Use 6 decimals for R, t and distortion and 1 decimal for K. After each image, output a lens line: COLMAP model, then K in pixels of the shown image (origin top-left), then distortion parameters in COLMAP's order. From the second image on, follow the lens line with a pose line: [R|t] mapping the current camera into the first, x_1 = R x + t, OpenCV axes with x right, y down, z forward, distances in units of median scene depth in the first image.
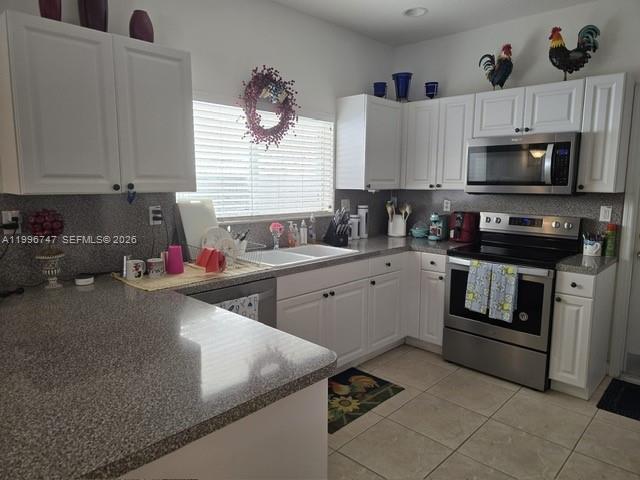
lens RADIAL K [[436.3, 0, 319.9], [0, 436.3, 238.3], [0, 0, 1]] dist [0.063138, -0.060414]
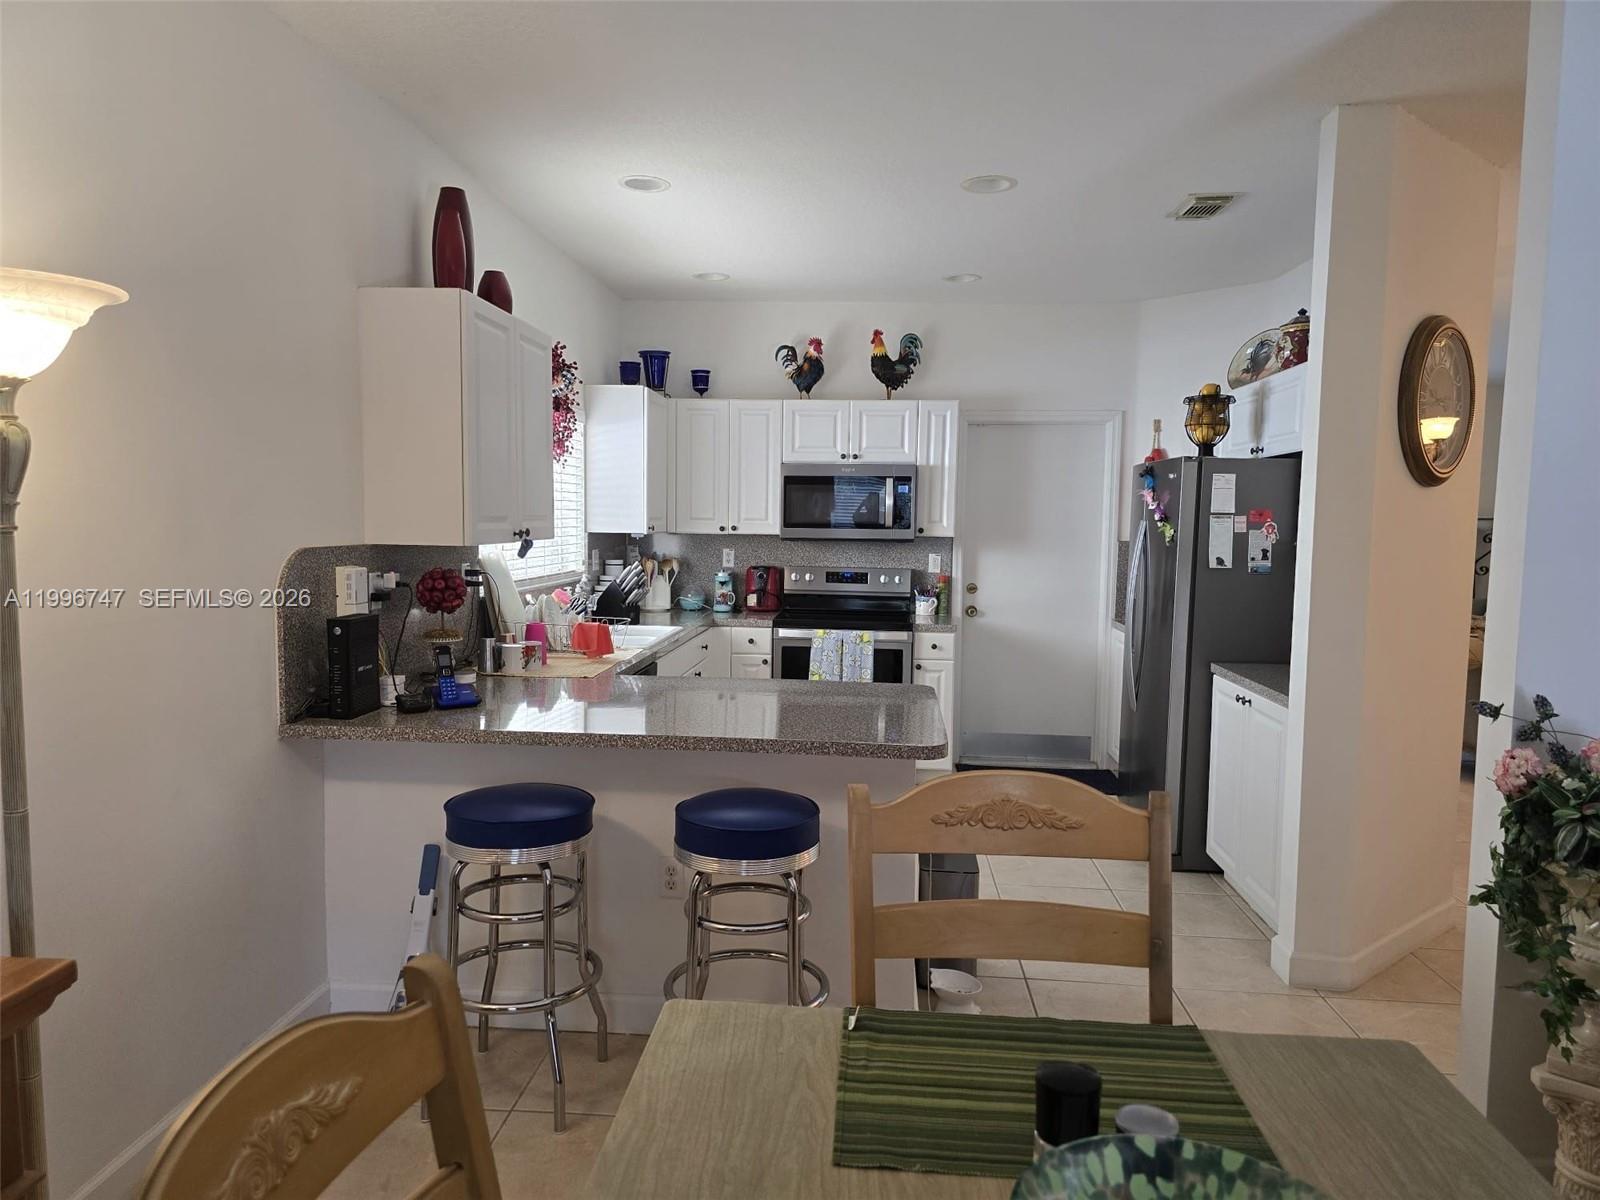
lens RADIAL K [[1090.8, 0, 782.3], [0, 1090.8, 621.2], [0, 0, 1]] dist [0.063138, -0.060414]
pose [[0.775520, -0.053969, 0.629012, -0.861310], [0.073157, 0.997310, -0.004627, 0.040749], [-0.627070, 0.049605, 0.777382, -0.392783]]
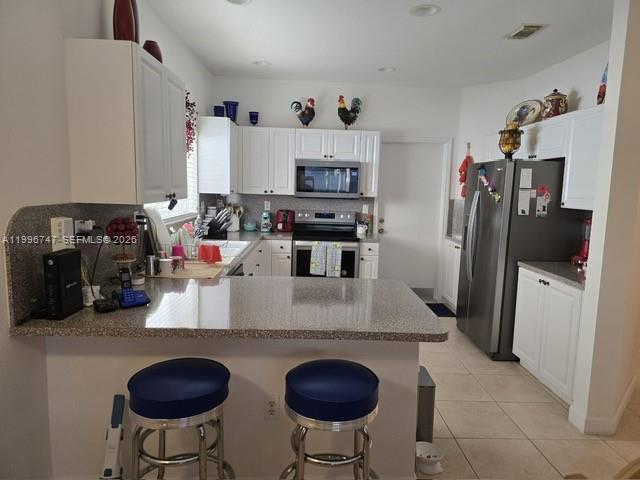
lens RADIAL K [[436.3, 0, 322.8], [0, 436.3, 244.9], [0, 0, 1]] dist [0.063138, -0.060414]
pose [[0.687092, -0.084648, 0.721623, -0.729905], [0.072054, 0.996233, 0.048254, -0.009292], [-0.722989, 0.018841, 0.690602, -0.059425]]
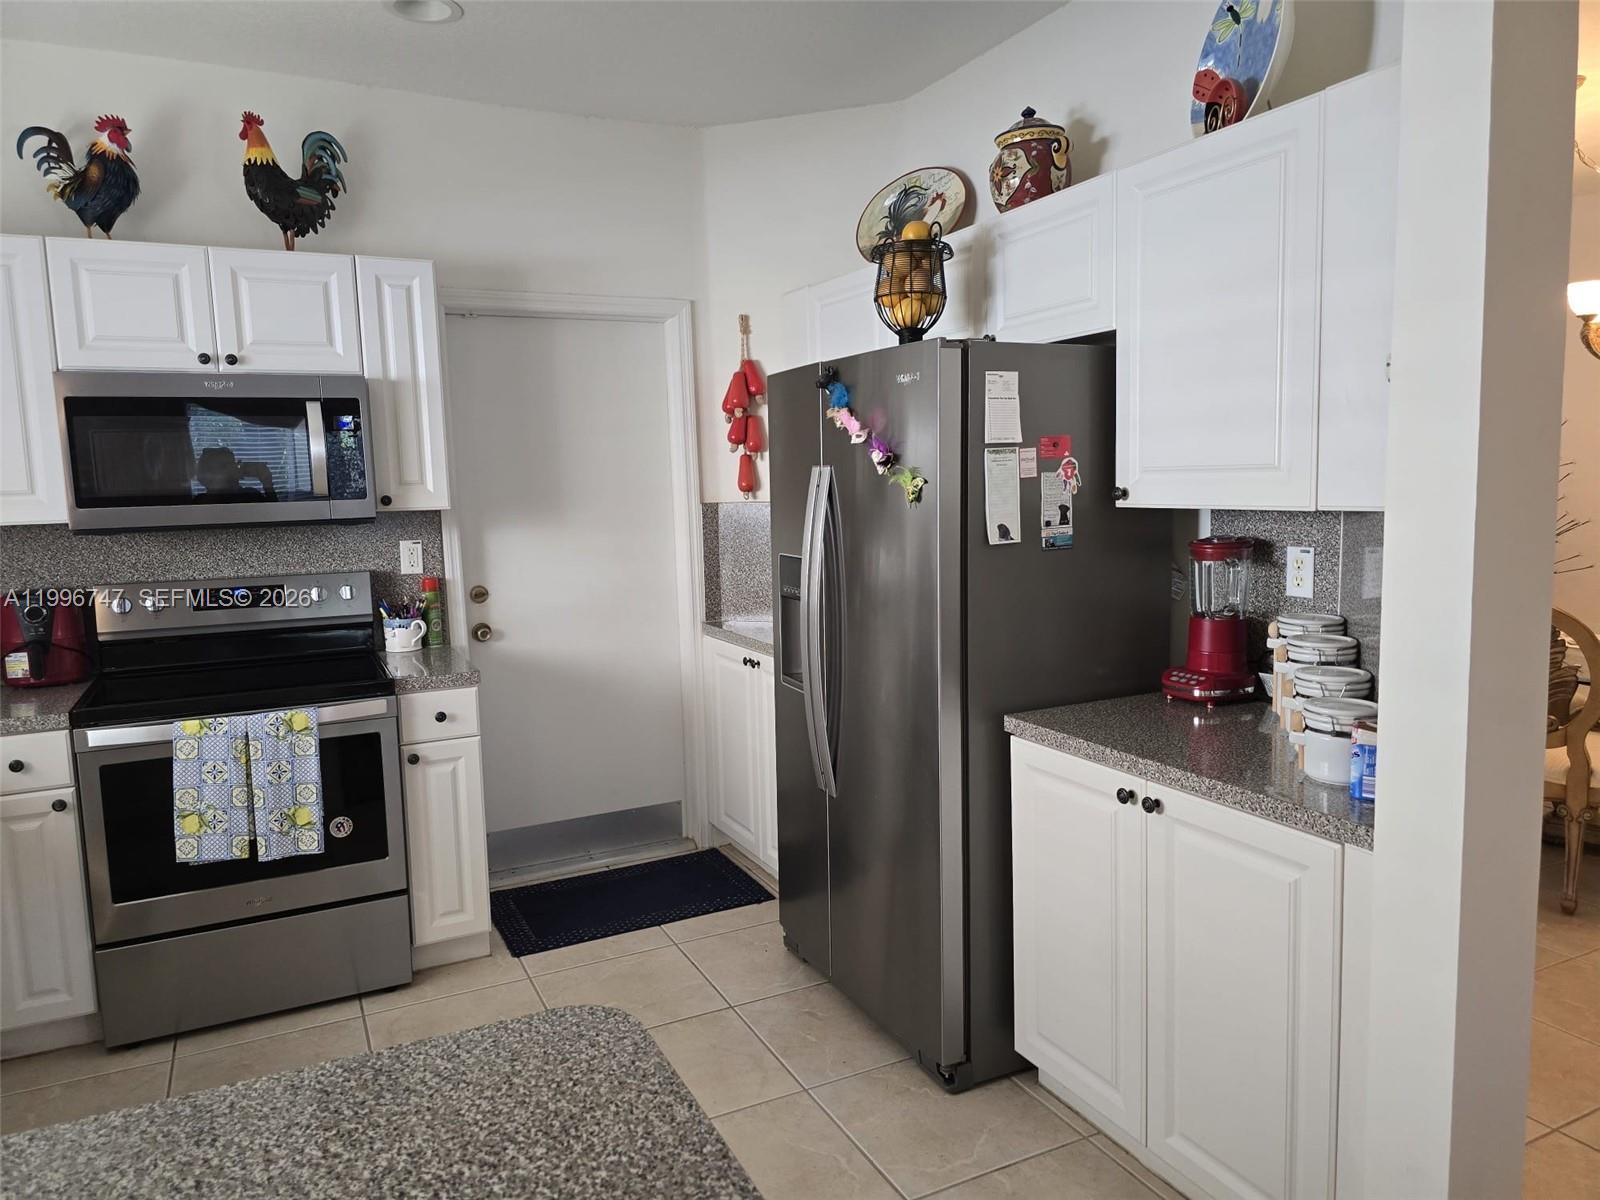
lens RADIAL K [[1090.8, 0, 798.2], [0, 1090.8, 596.3], [0, 0, 1]] dist [0.063138, -0.060414]
pose [[0.336961, -0.121027, 0.933708, -0.298587], [0.154025, 0.985430, 0.072146, -0.036258], [-0.928835, 0.119504, 0.350692, 0.231870]]
